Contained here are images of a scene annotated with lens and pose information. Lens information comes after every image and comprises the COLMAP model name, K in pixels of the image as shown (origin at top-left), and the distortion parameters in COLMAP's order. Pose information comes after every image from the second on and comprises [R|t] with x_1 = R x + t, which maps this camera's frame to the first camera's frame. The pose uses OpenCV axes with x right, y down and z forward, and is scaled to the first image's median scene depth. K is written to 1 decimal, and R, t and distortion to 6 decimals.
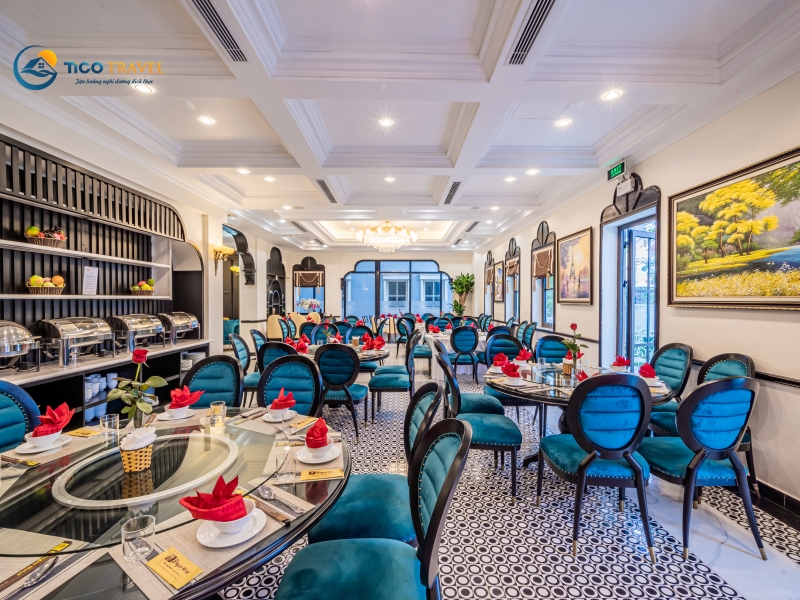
lens RADIAL K [[366.2, 0, 400.2], [0, 366.2, 304.0], [0, 0, 1]] dist [0.005056, -0.000867]
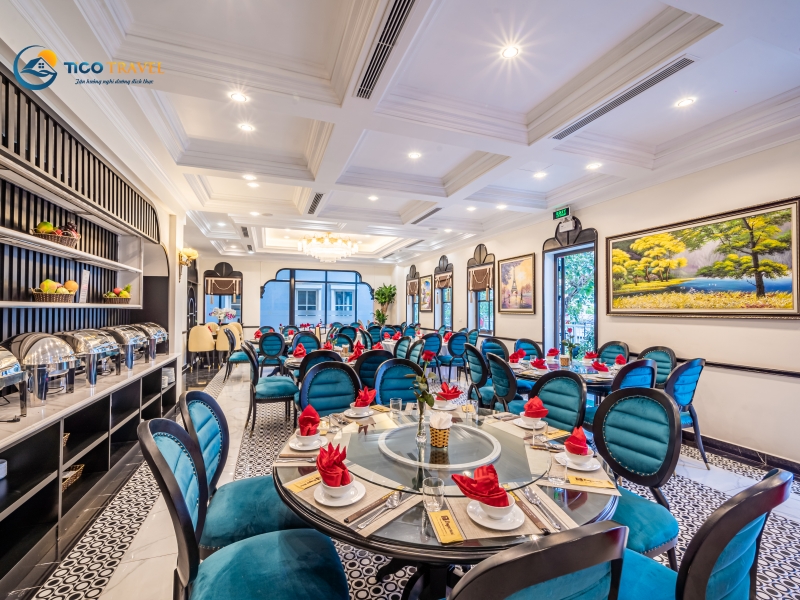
lens RADIAL K [[366.2, 0, 395.6], [0, 366.2, 304.9], [0, 0, 1]] dist [0.005056, -0.000867]
pose [[0.942698, 0.007426, 0.333565, -0.410275], [0.000045, 0.999749, -0.022385, -0.000986], [-0.333648, 0.021117, 0.942461, -0.044610]]
